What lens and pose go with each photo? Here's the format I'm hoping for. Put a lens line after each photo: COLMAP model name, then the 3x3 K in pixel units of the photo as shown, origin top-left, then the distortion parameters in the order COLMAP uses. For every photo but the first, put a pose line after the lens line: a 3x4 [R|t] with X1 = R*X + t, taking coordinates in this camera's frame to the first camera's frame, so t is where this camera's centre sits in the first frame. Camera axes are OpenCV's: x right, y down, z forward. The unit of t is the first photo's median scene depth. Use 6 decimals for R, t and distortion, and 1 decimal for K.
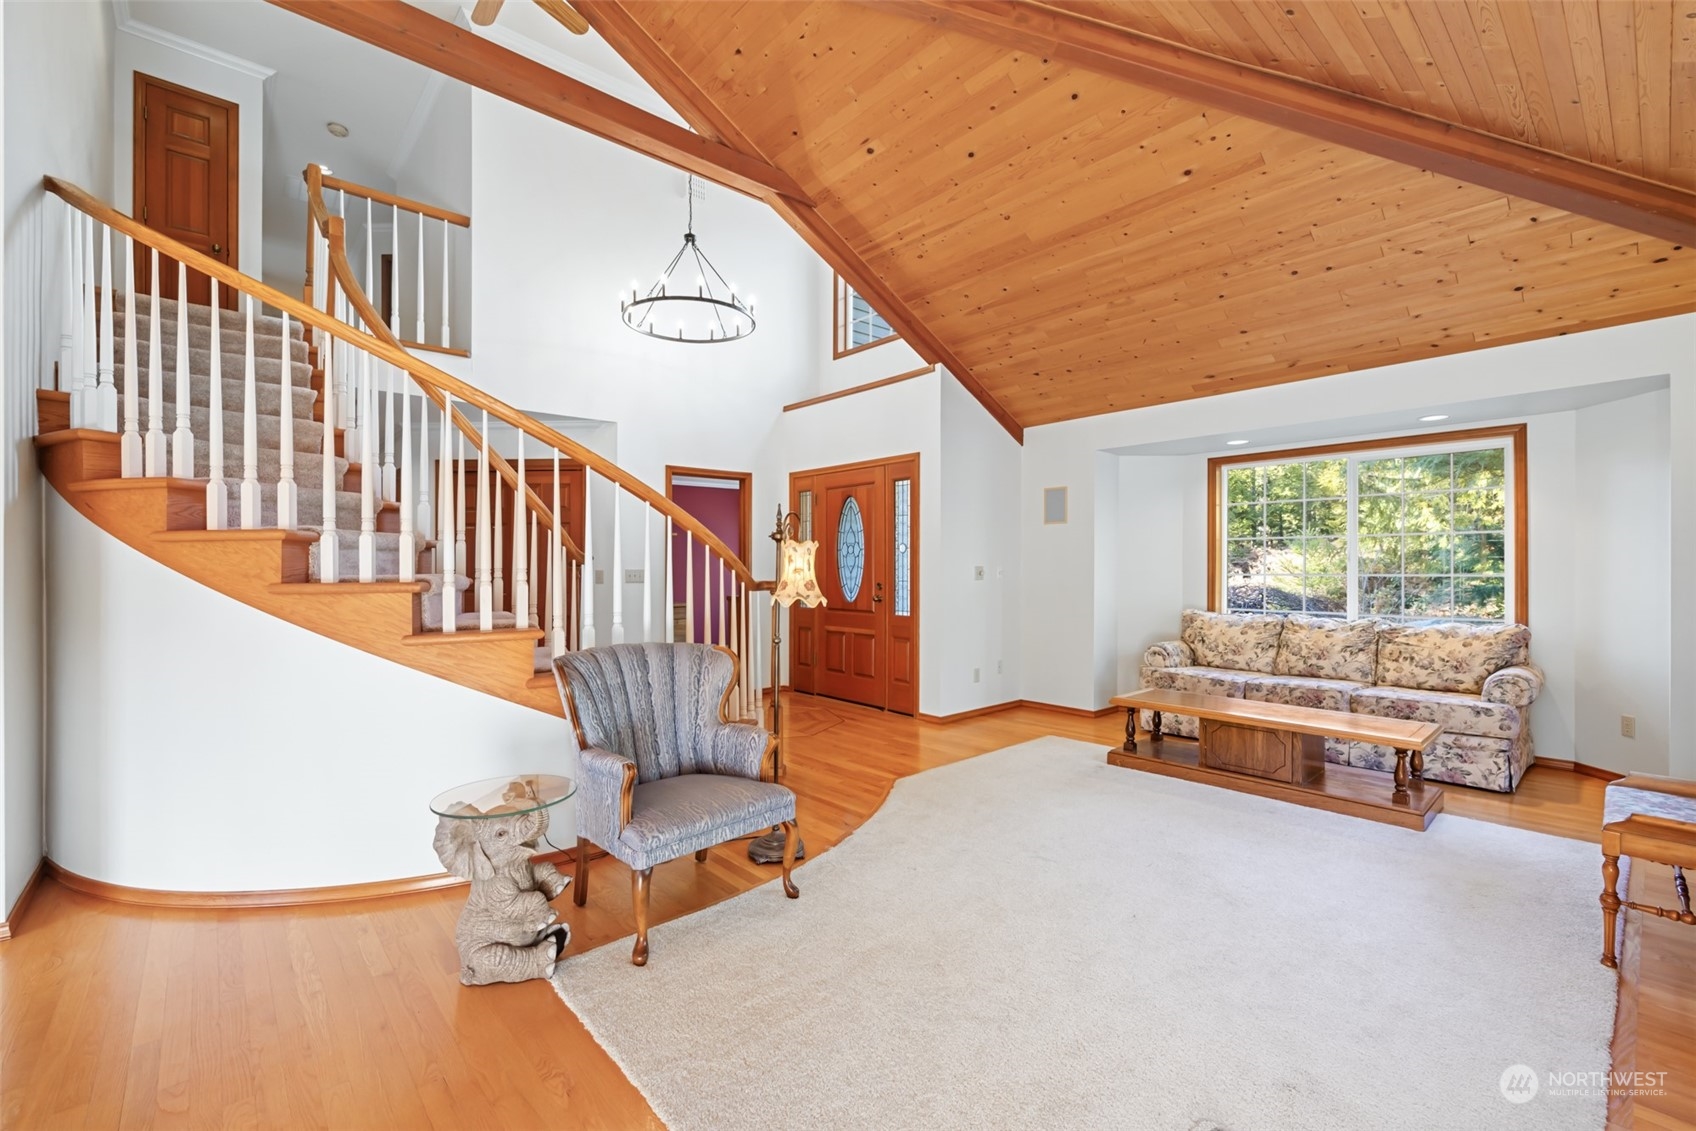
lens RADIAL K [[719.7, 0, 850.1], [0, 719.7, 560.8], [0, 0, 1]] dist [-0.000053, -0.000119]
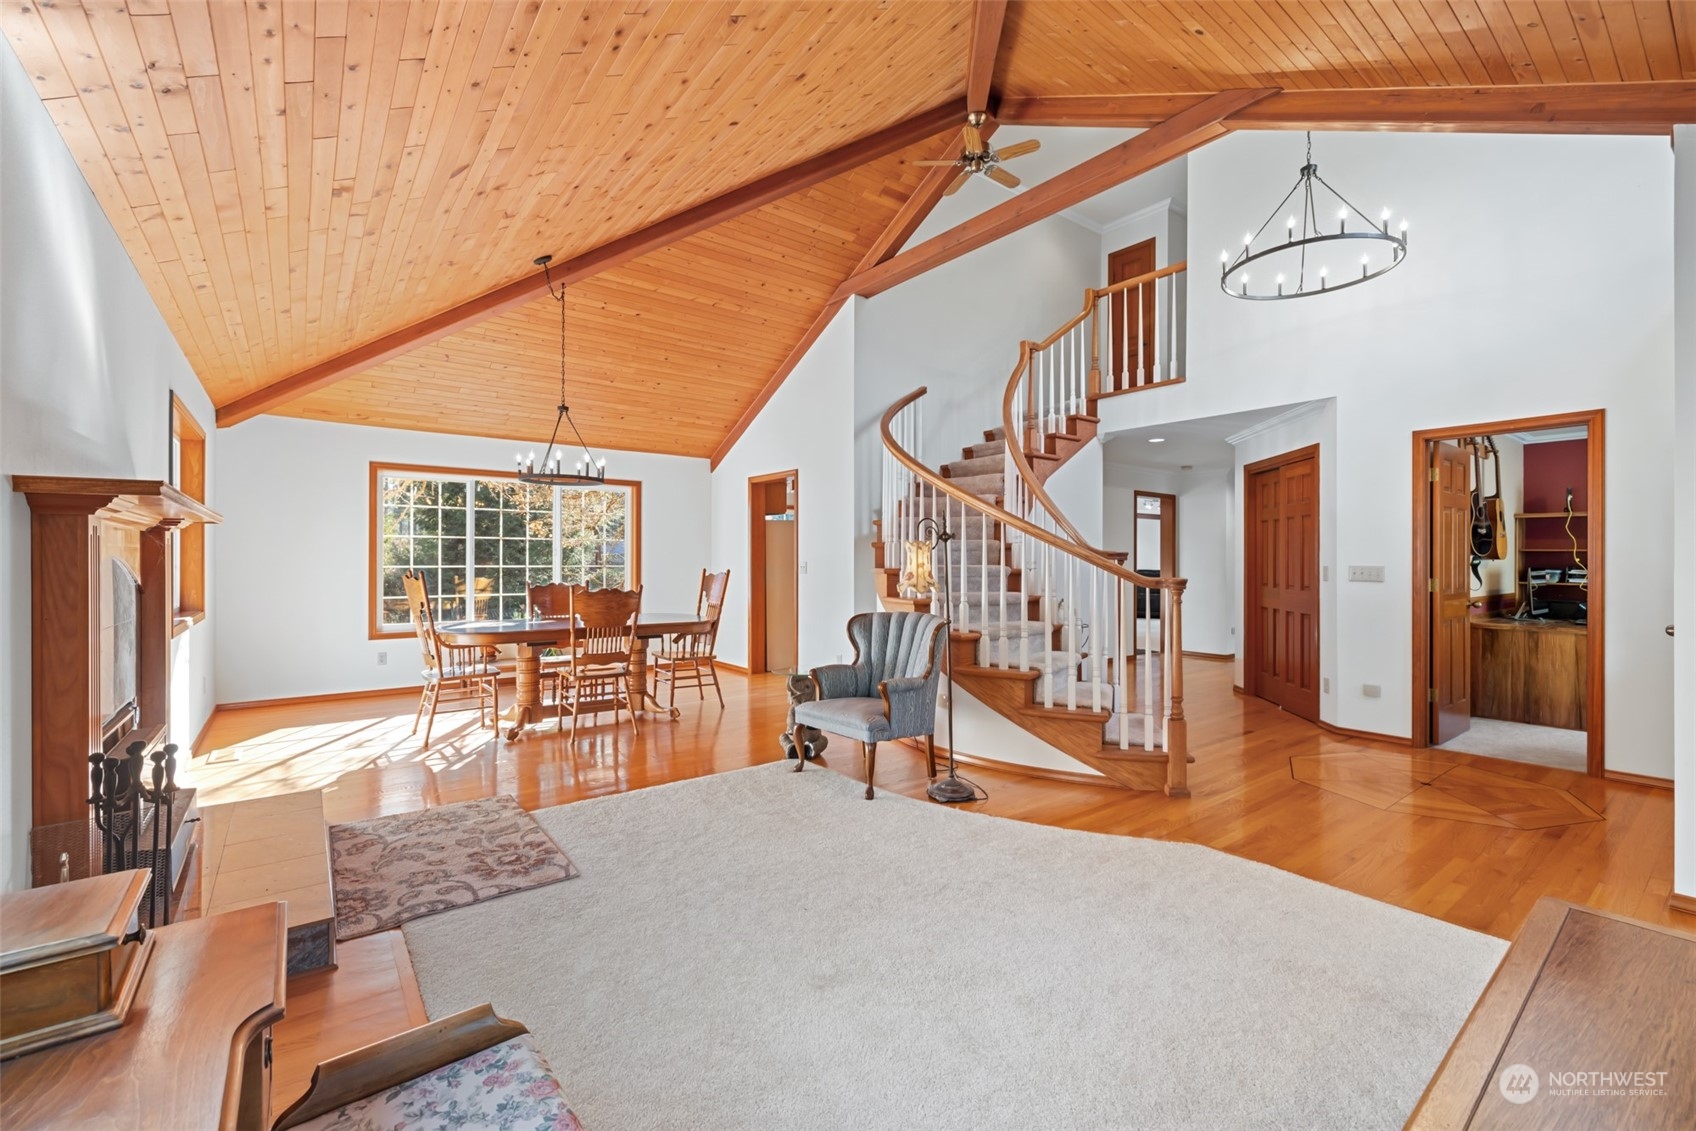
lens RADIAL K [[716.8, 0, 848.6], [0, 716.8, 559.0], [0, 0, 1]] dist [0.002351, 0.000059]
pose [[-0.070055, 0.002085, -0.997541, 0.769673], [0.002457, 0.999995, 0.001917, 0.000891], [0.997540, -0.002316, -0.070060, 0.623112]]
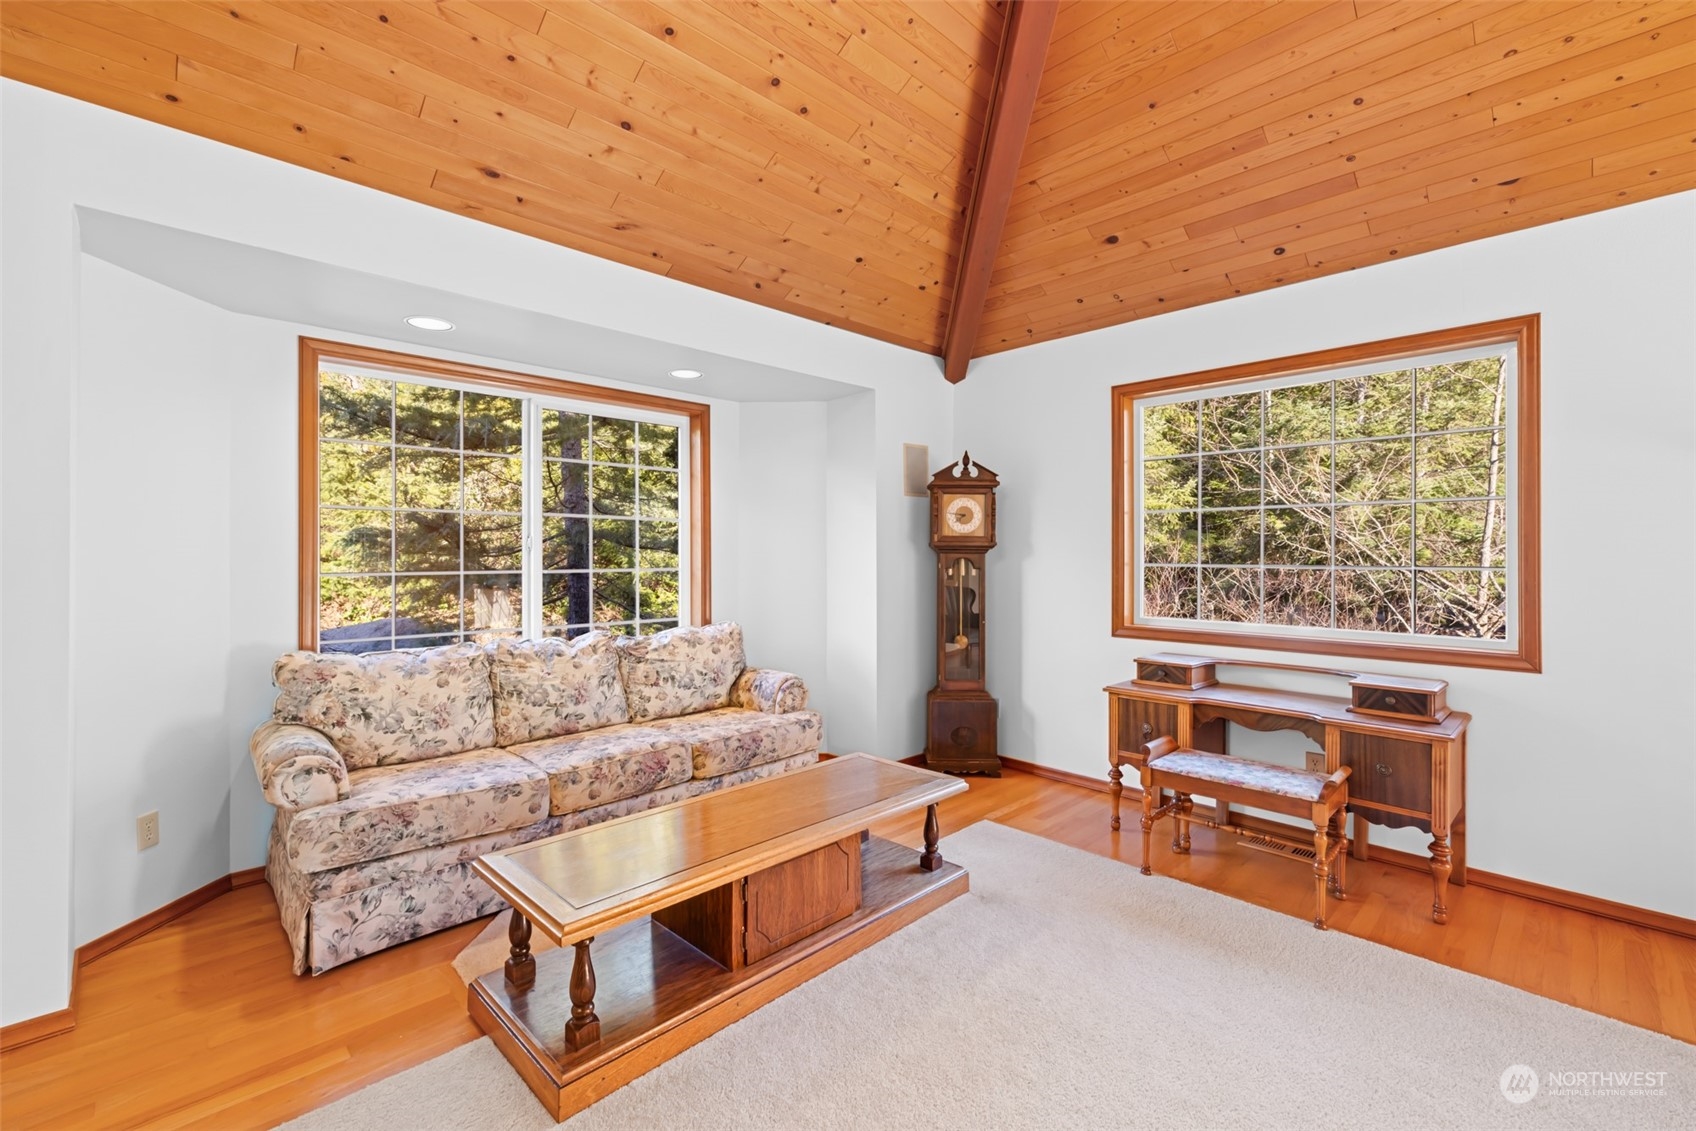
lens RADIAL K [[724.6, 0, 847.0], [0, 724.6, 550.5], [0, 0, 1]] dist [0.001050, -0.000205]
pose [[-0.041095, 0.010521, 0.999100, -0.003280], [-0.006079, 0.999923, -0.010779, 0.006294], [-0.999137, -0.006516, -0.041028, 0.846906]]
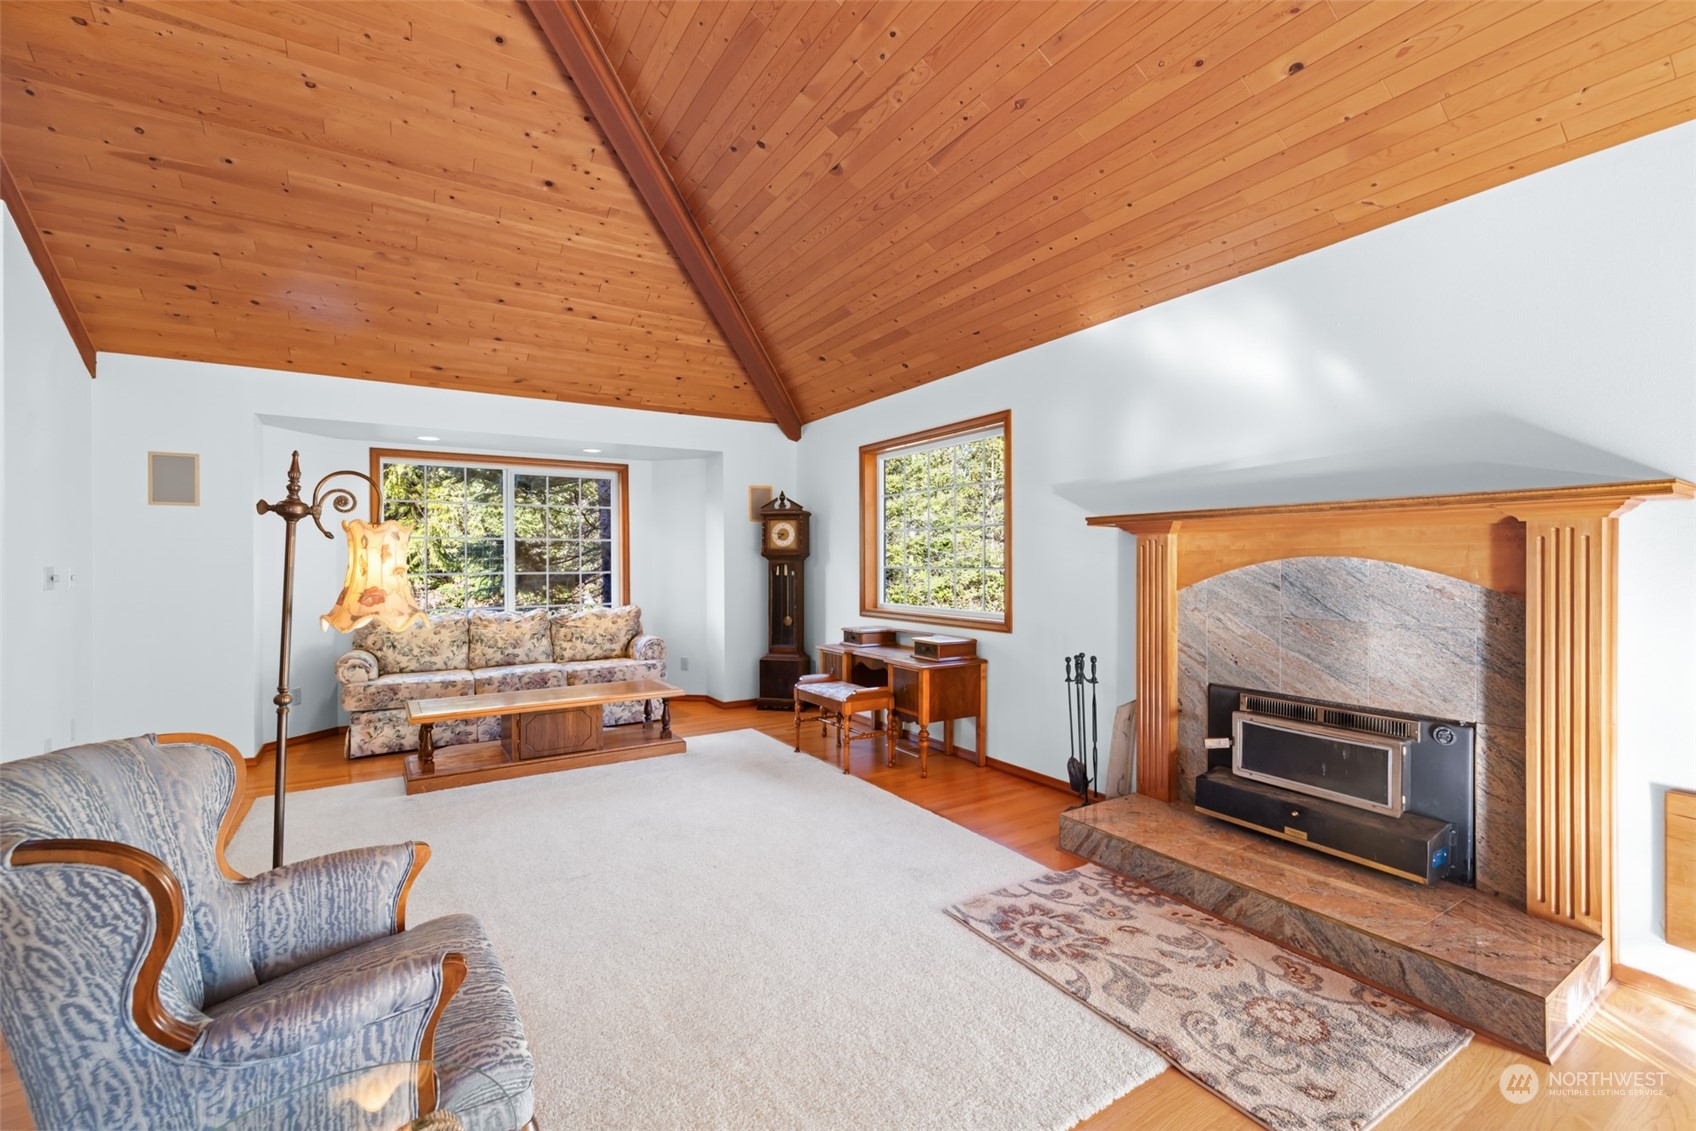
lens RADIAL K [[716.8, 0, 848.6], [0, 716.8, 559.0], [0, 0, 1]] dist [0.002351, 0.000059]
pose [[0.163770, 0.005923, 0.986481, -0.388027], [-0.001426, 0.999982, -0.005768, 0.004502], [-0.986498, -0.000462, 0.163776, 0.330351]]
